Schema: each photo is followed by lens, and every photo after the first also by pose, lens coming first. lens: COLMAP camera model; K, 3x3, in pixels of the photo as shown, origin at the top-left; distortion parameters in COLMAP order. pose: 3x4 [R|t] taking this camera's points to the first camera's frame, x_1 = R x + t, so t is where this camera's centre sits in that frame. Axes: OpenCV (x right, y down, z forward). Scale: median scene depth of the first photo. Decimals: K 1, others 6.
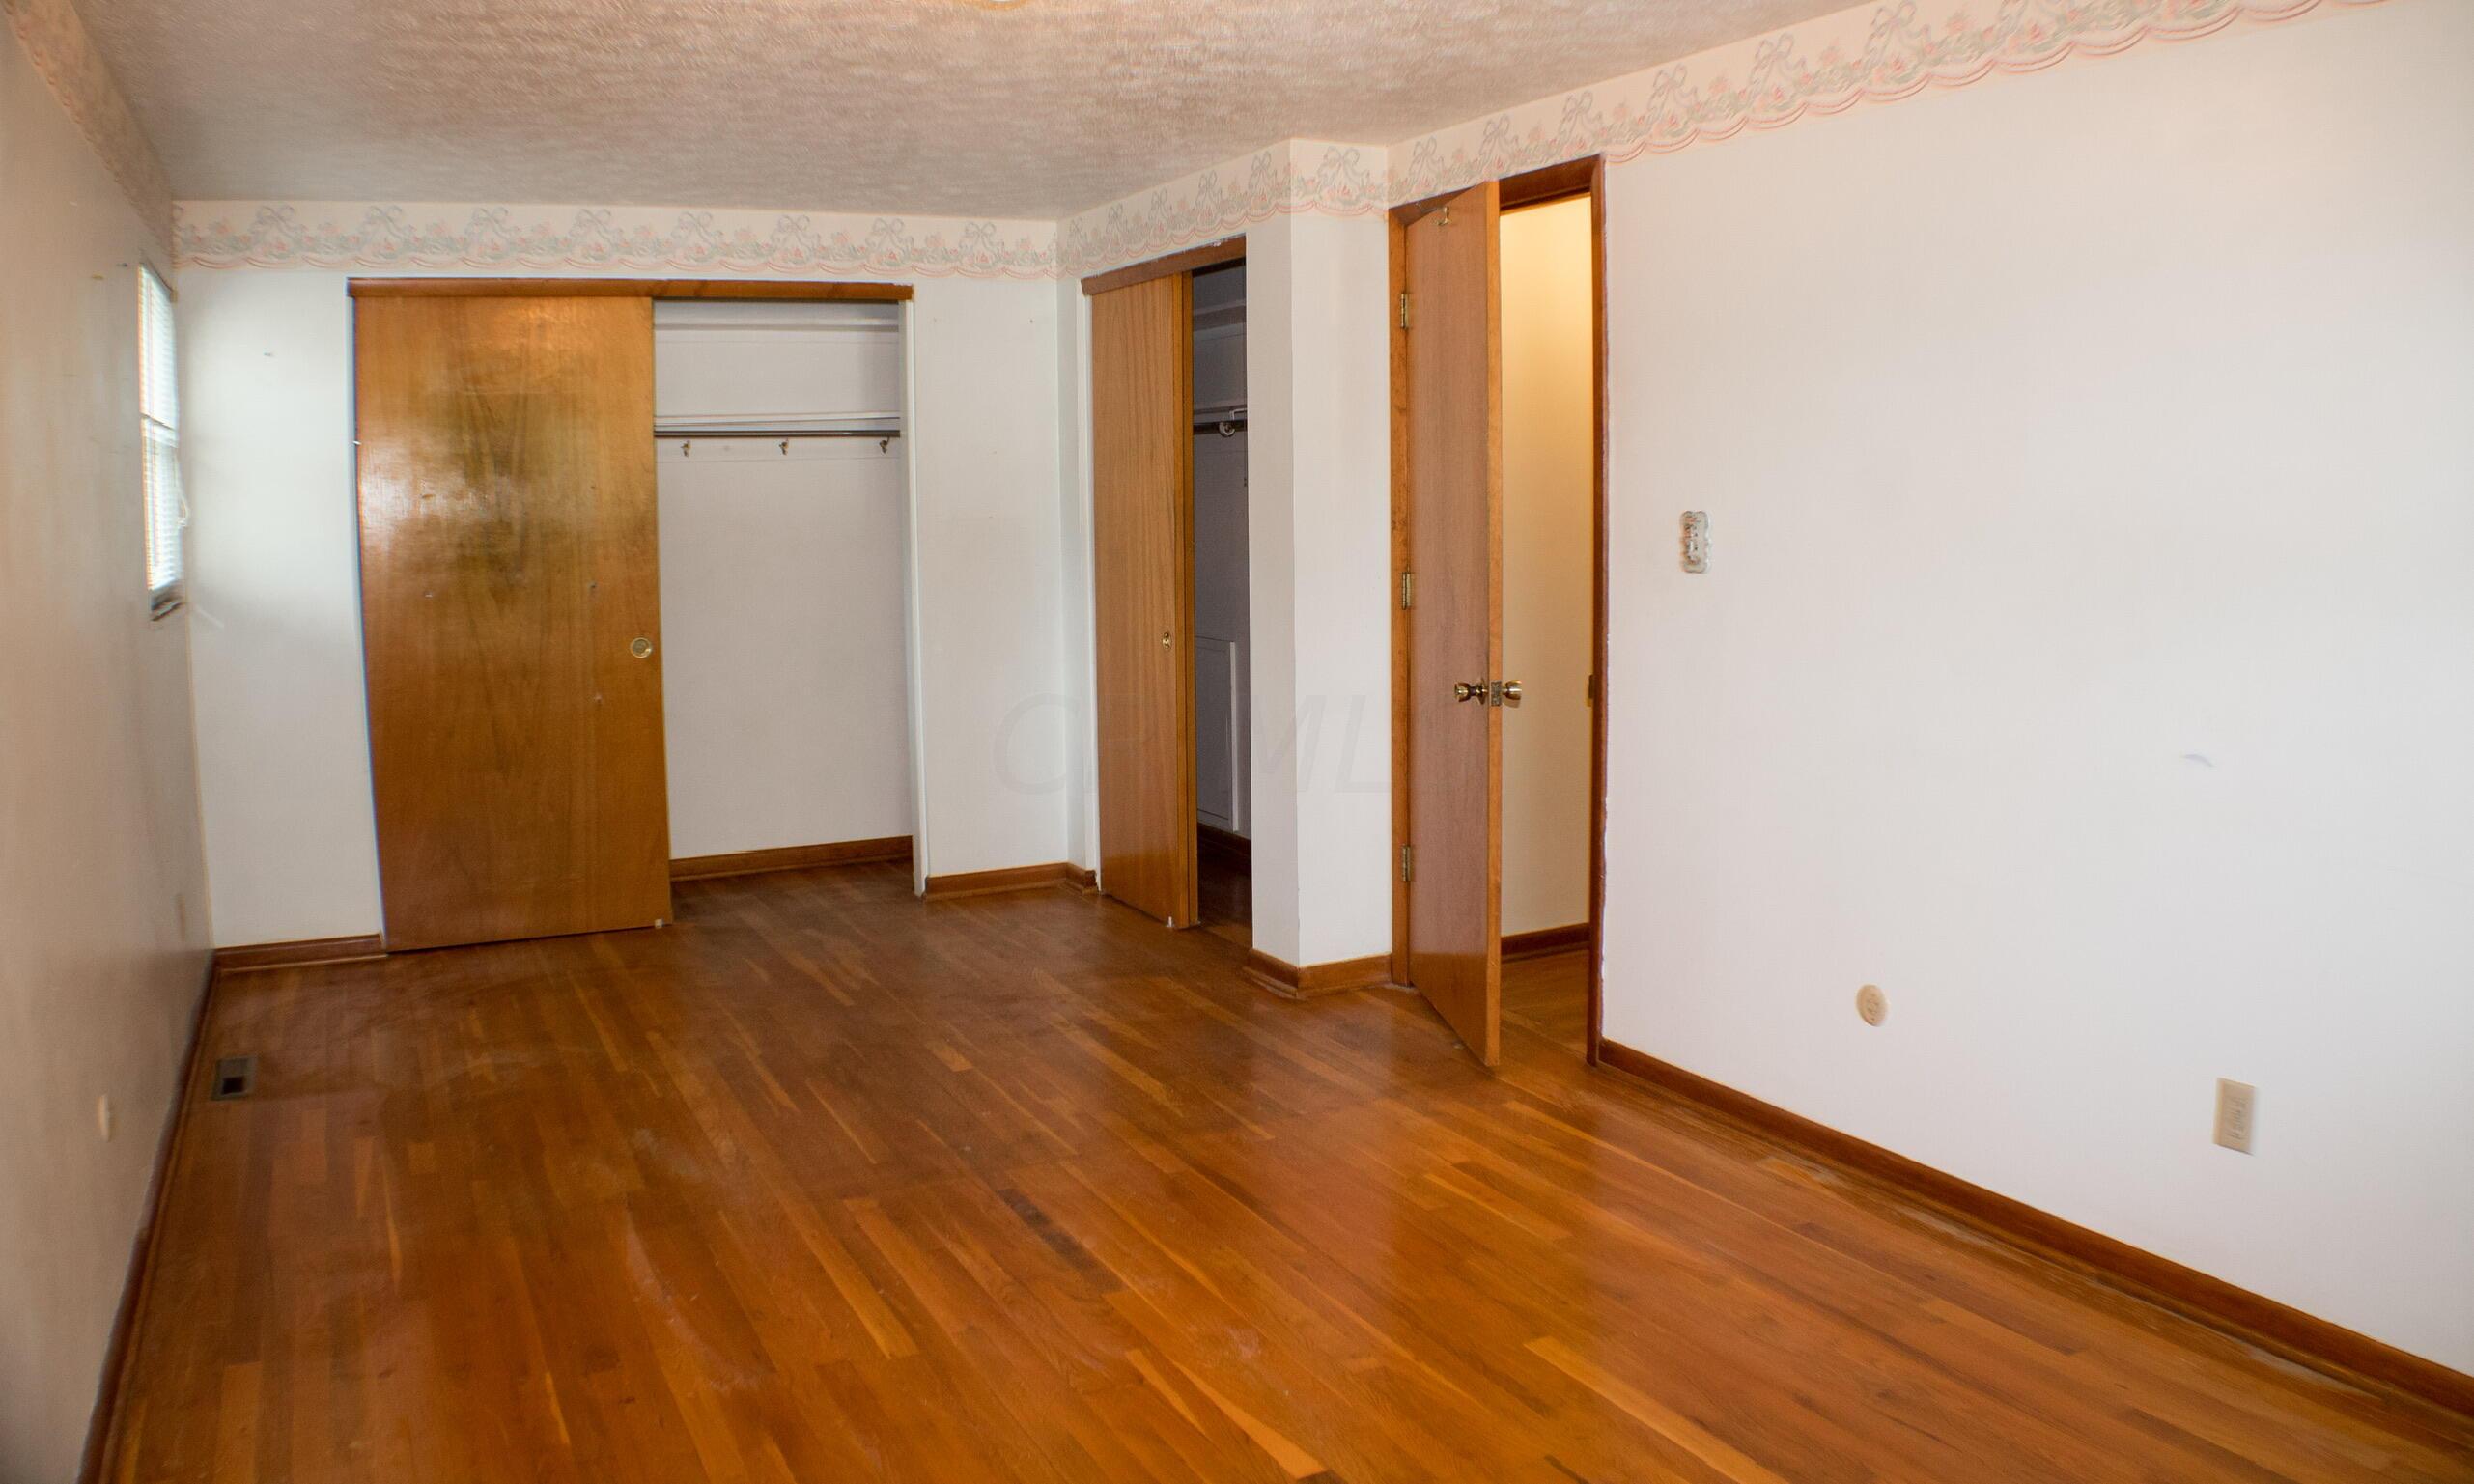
lens RADIAL K [[1948.7, 0, 1237.0], [0, 1948.7, 742.0], [0, 0, 1]] dist [-0.190097, 0.001357]
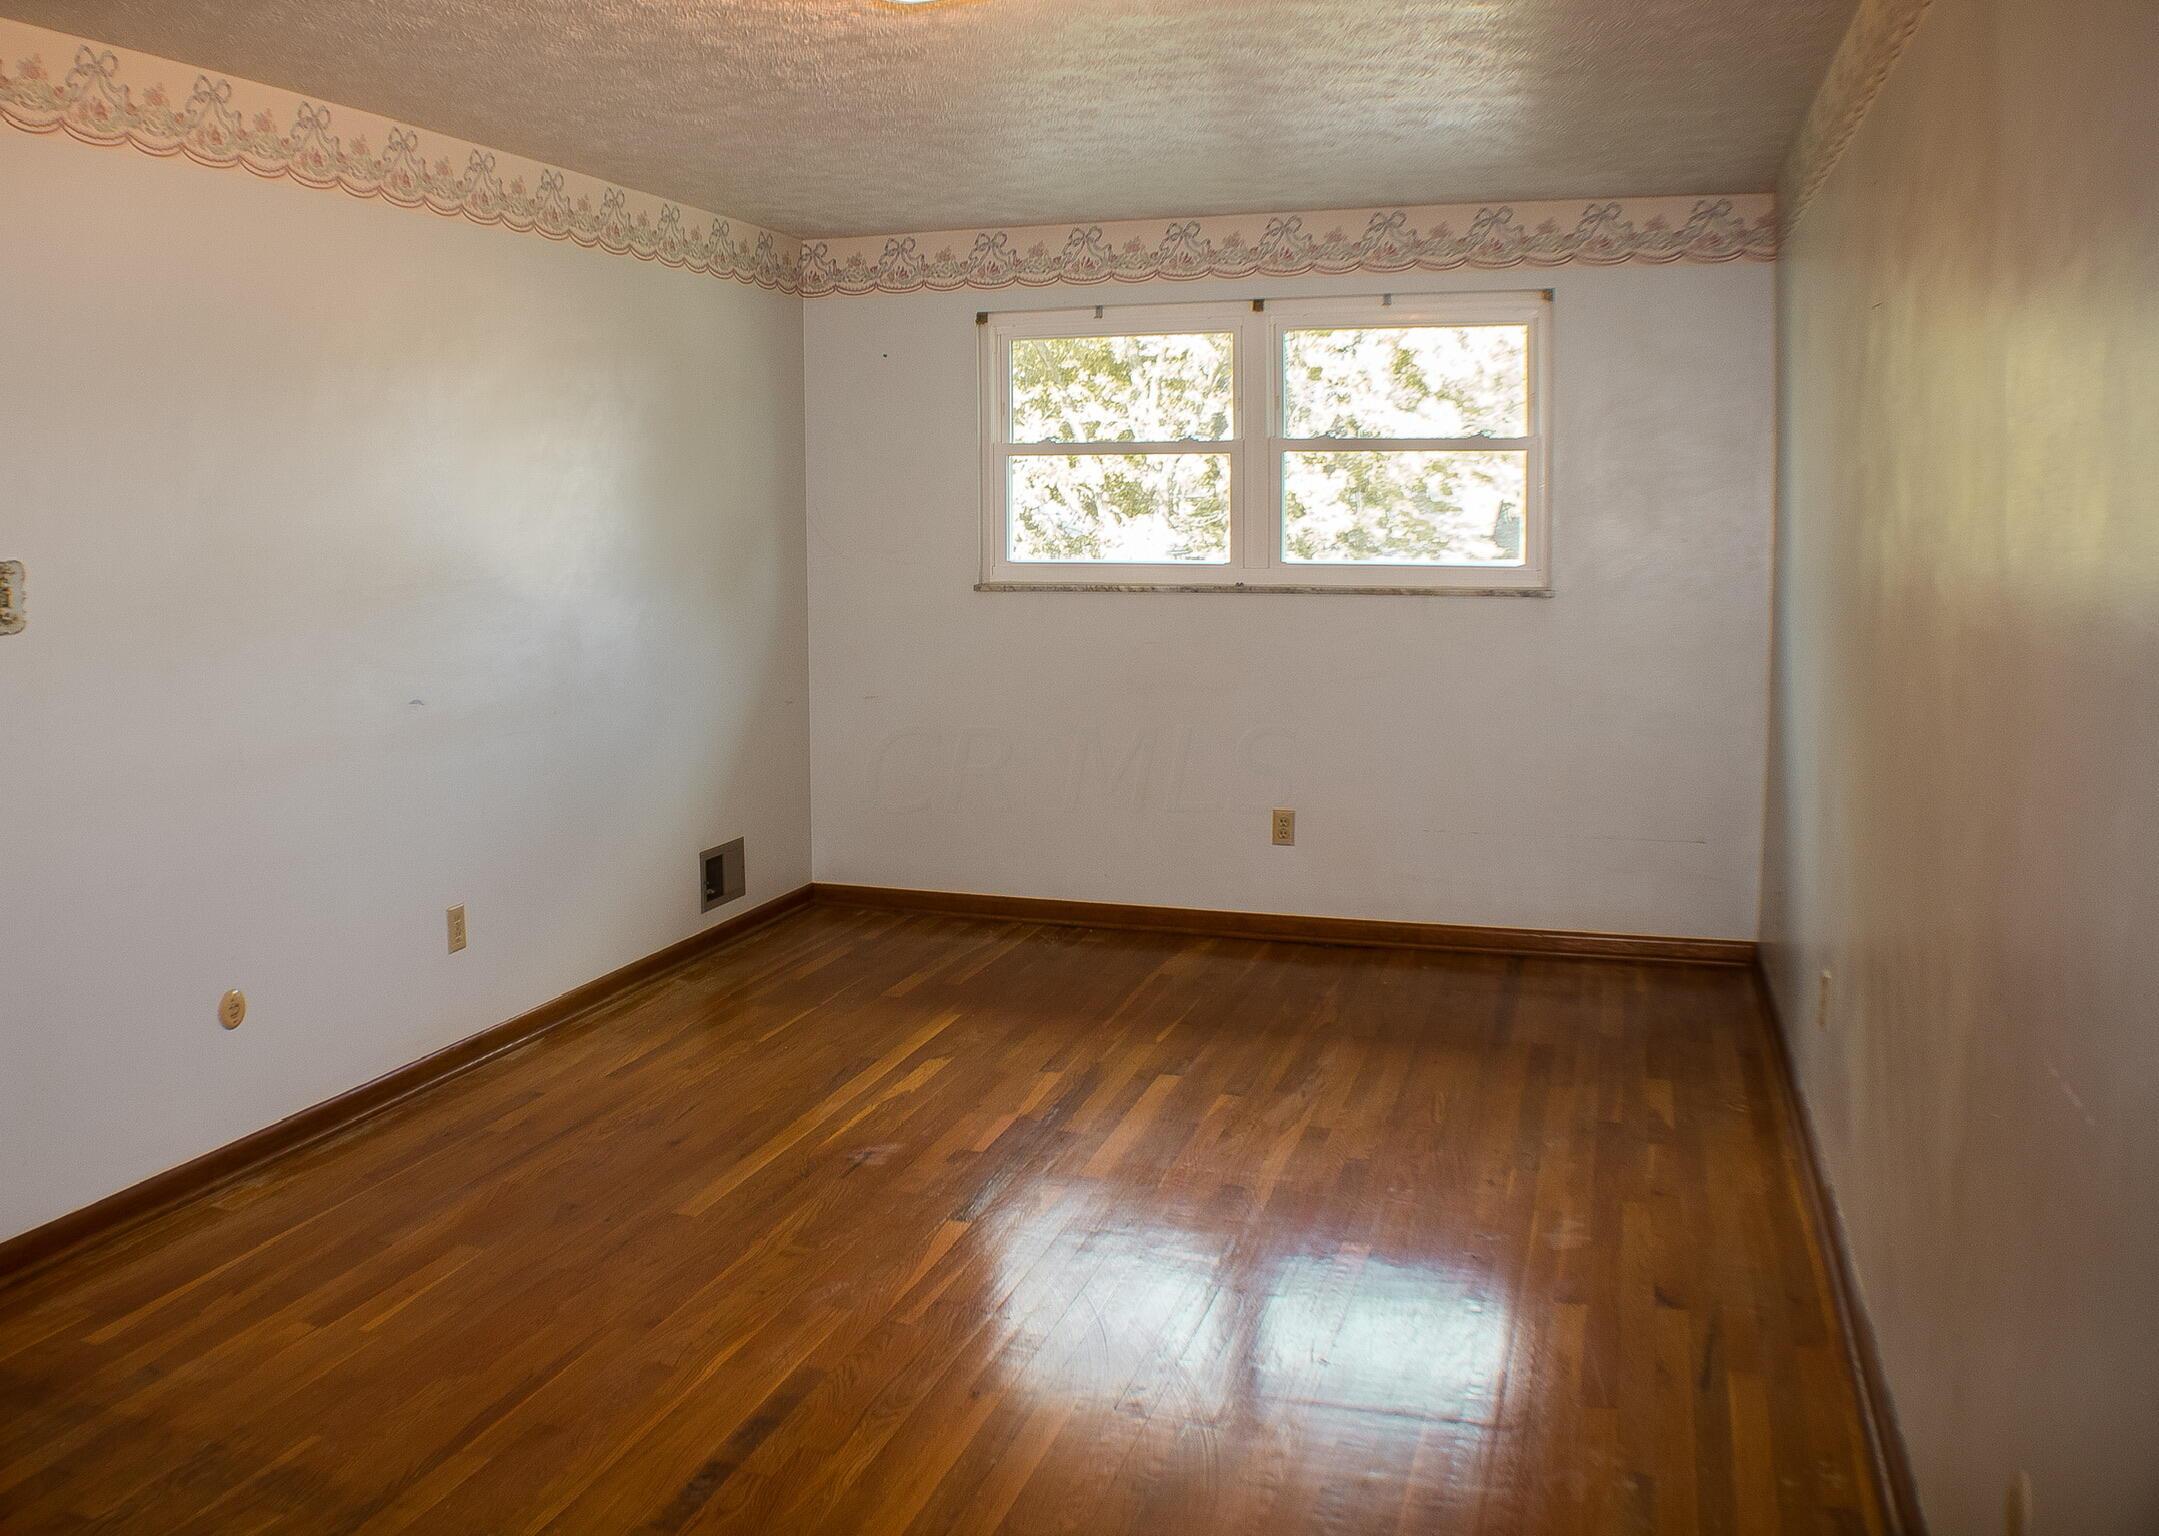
lens RADIAL K [[1681.7, 0, 1079.5], [0, 1681.7, 768.0], [0, 0, 1]] dist [-0.168622, -0.000525]
pose [[-0.721365, -0.086188, 0.687171, -0.618811], [0.100731, 0.968617, 0.227232, -0.150056], [-0.685190, 0.233137, -0.690045, 1.271611]]
